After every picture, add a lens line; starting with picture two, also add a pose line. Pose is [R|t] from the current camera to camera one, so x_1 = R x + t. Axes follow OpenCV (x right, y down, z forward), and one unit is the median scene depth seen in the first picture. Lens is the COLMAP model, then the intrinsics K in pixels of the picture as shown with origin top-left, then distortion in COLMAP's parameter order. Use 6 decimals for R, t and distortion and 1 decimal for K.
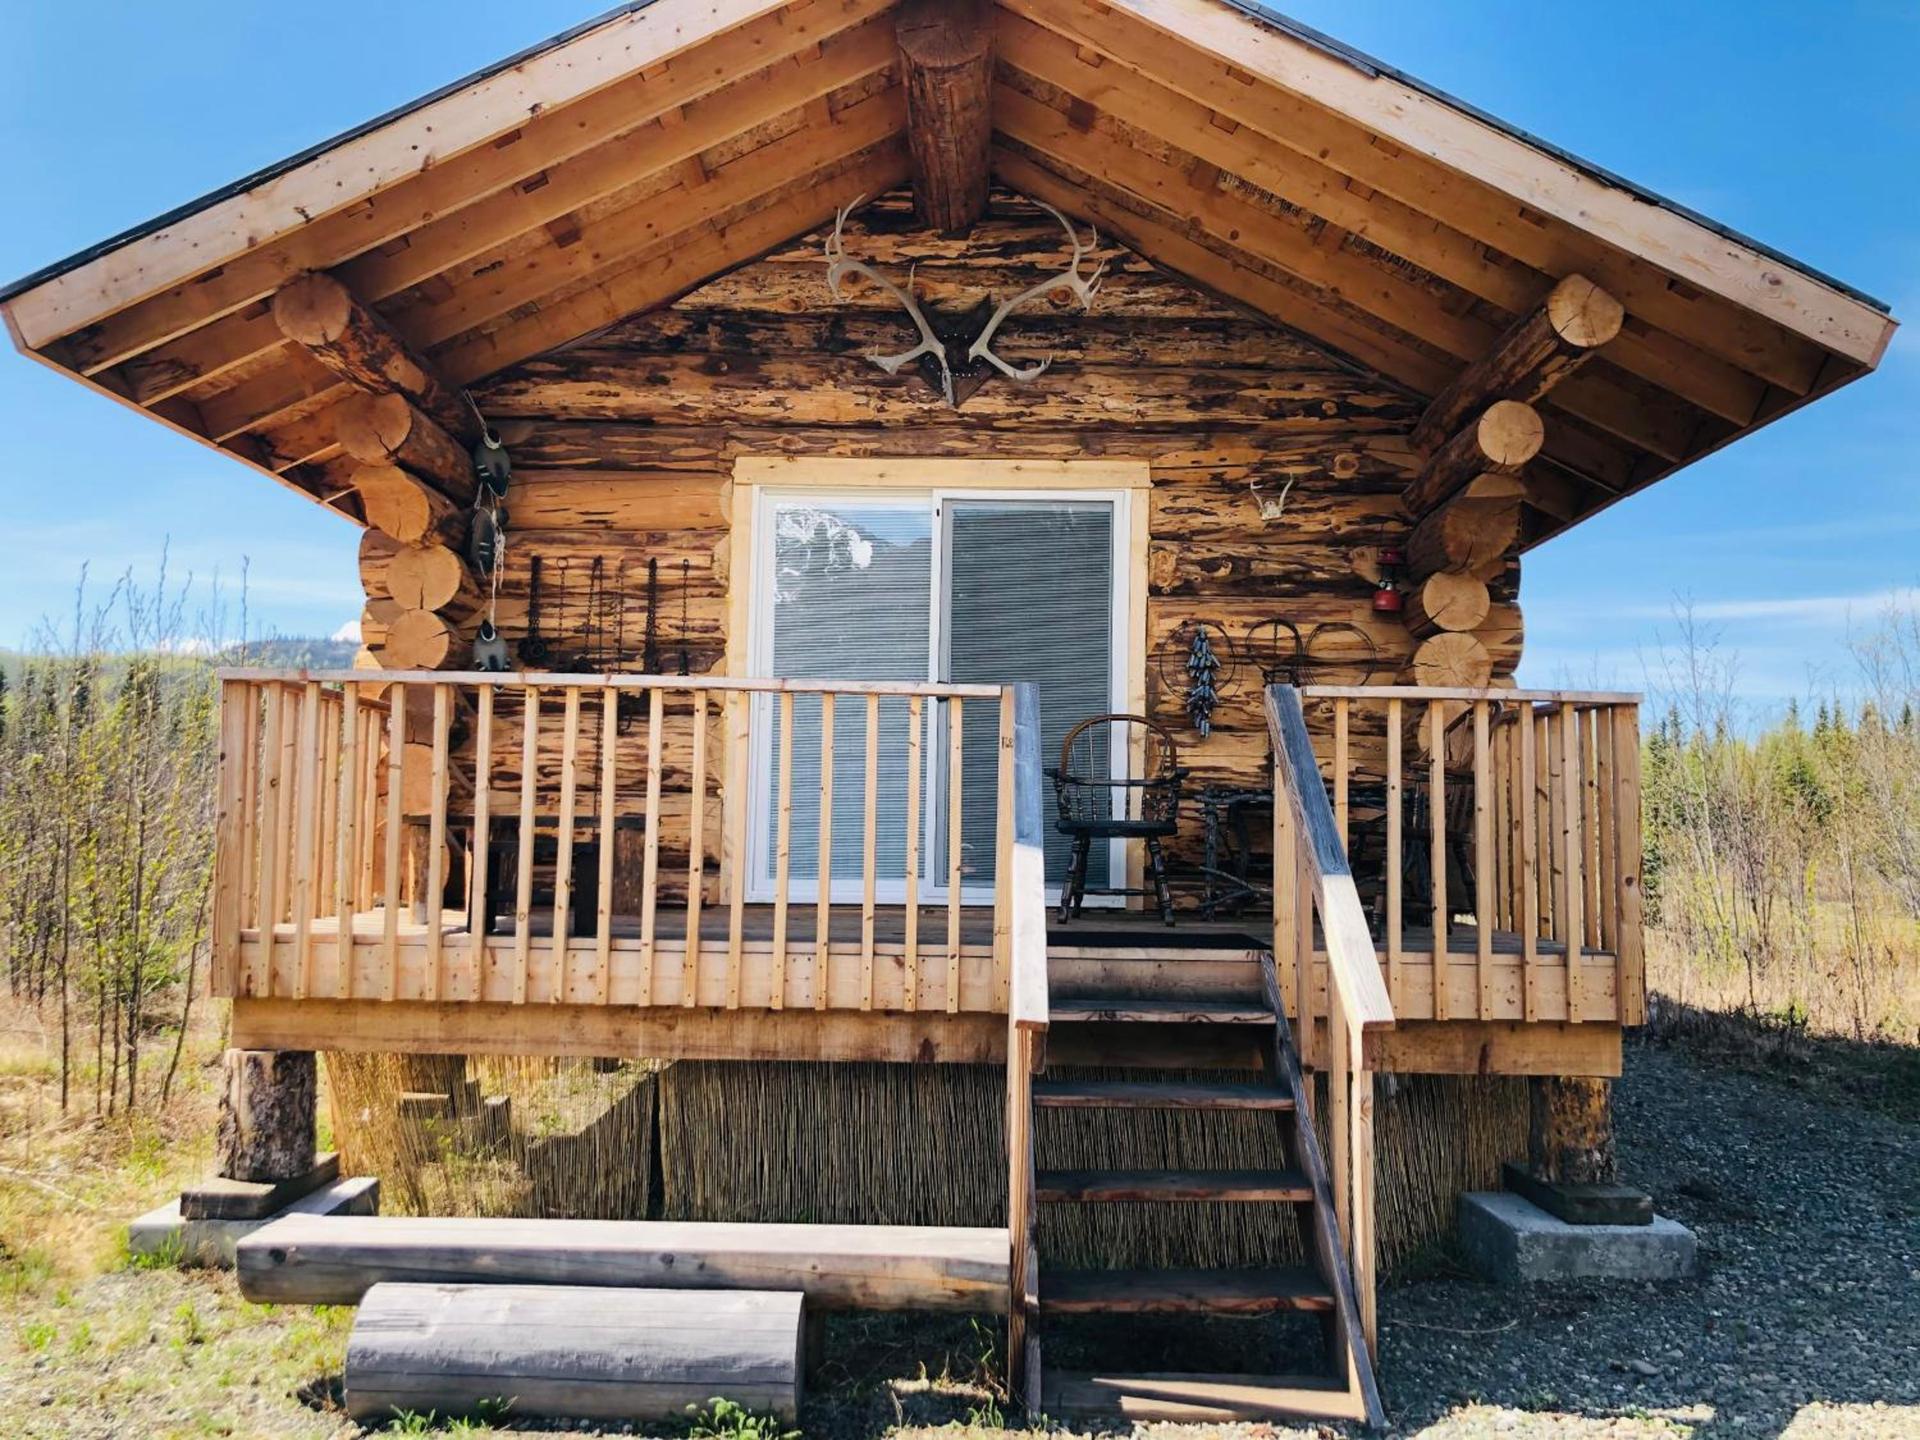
lens RADIAL K [[1575.1, 0, 956.6], [0, 1575.1, 712.8], [0, 0, 1]] dist [0.030333, -0.024736]
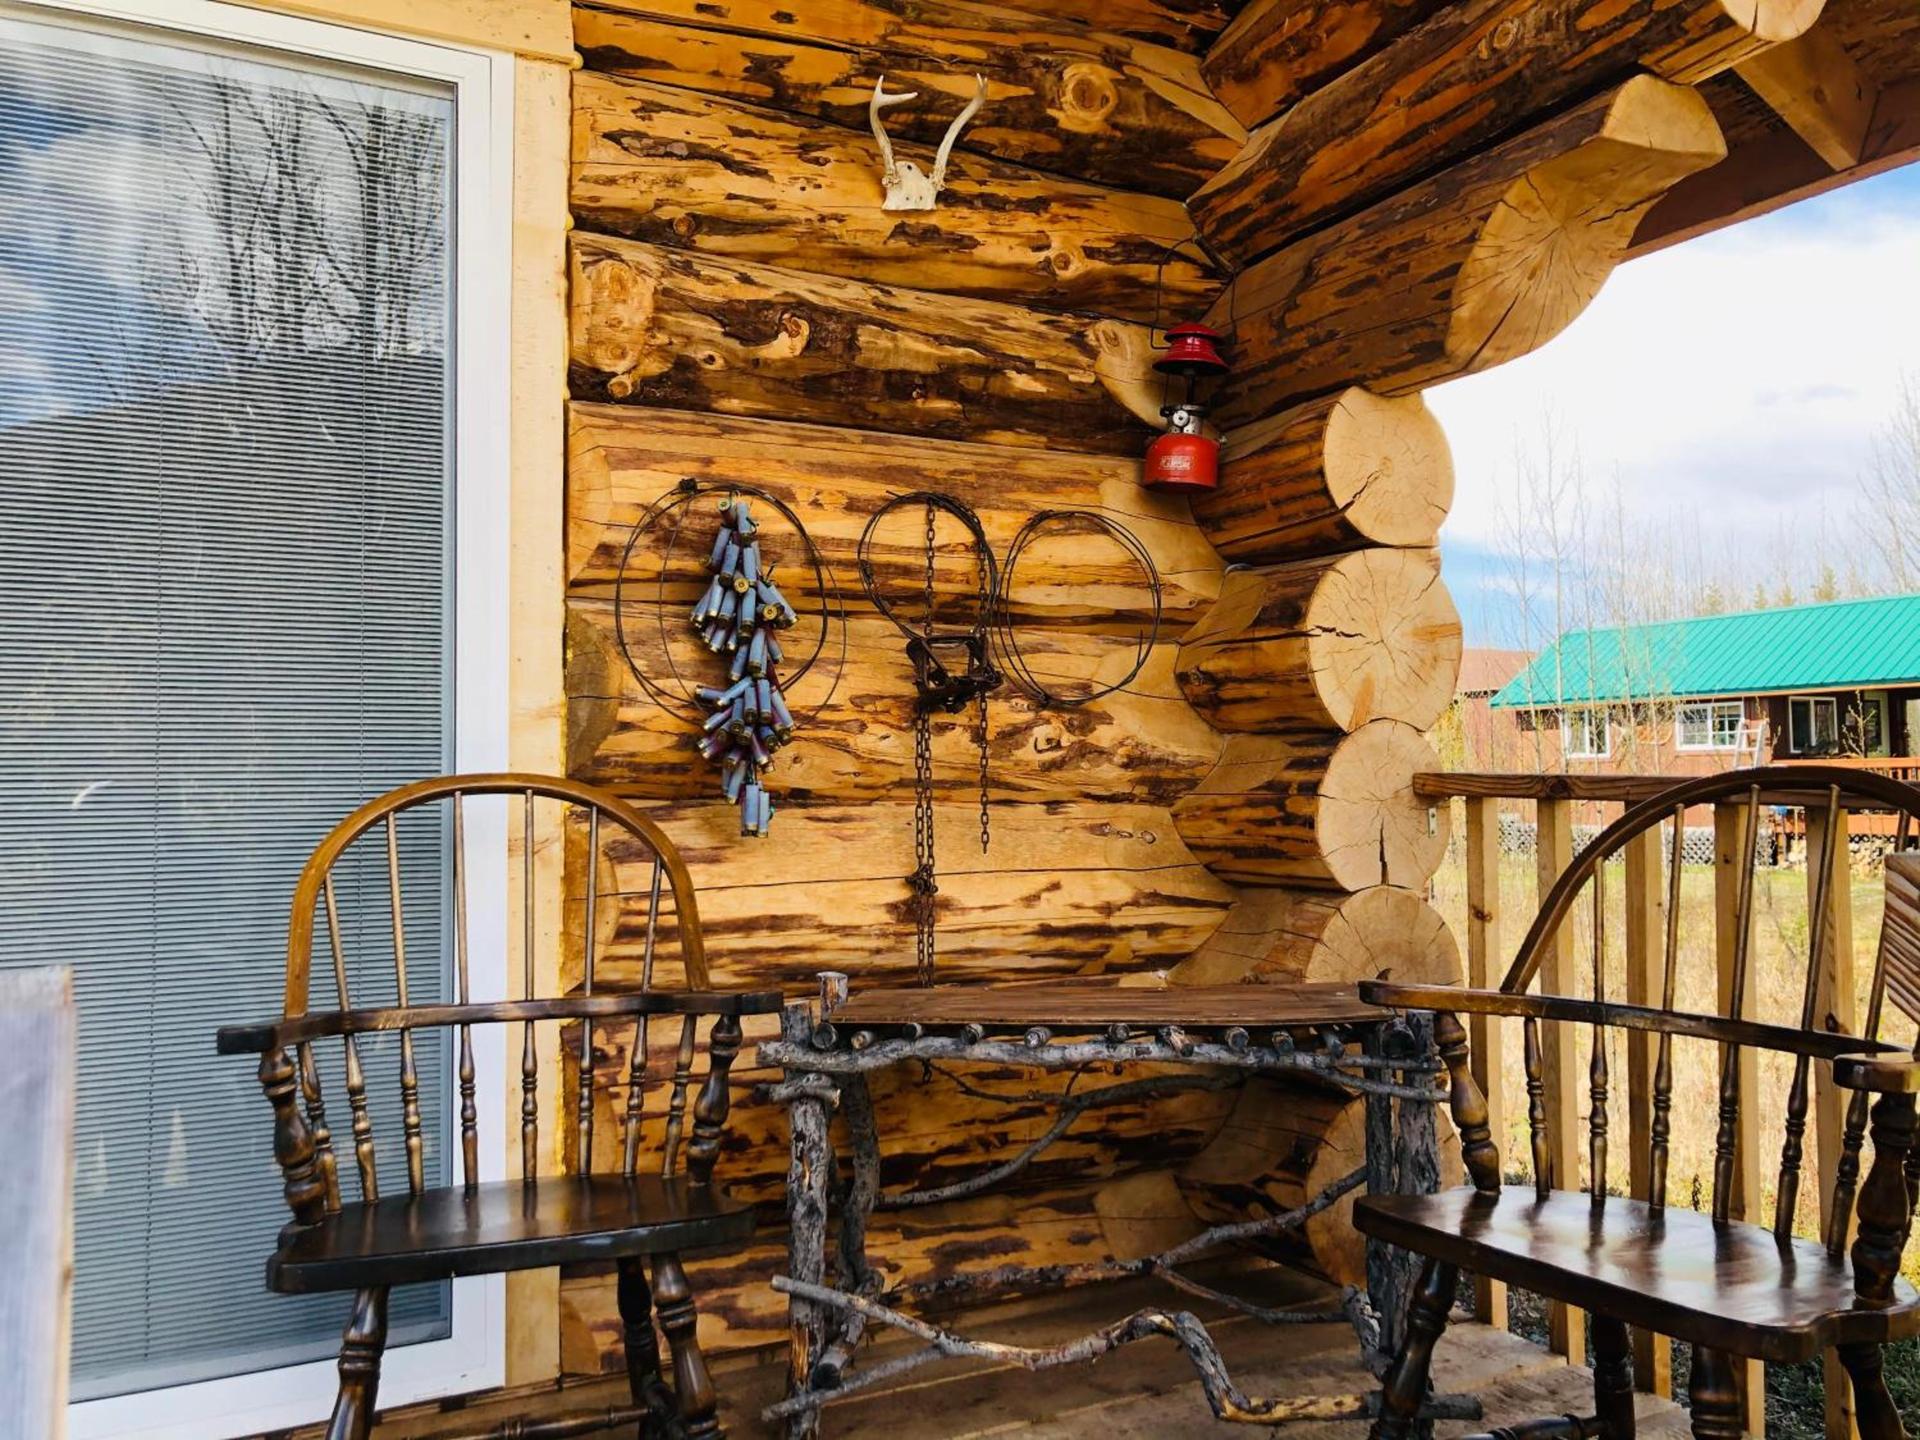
lens RADIAL K [[1575.1, 0, 948.6], [0, 1575.1, 721.4], [0, 0, 1]] dist [0.030333, -0.024736]
pose [[0.885749, -0.007690, 0.464101, 0.039437], [-0.017257, 0.998626, 0.049483, -0.025044], [-0.463844, -0.051839, 0.884399, 0.676297]]
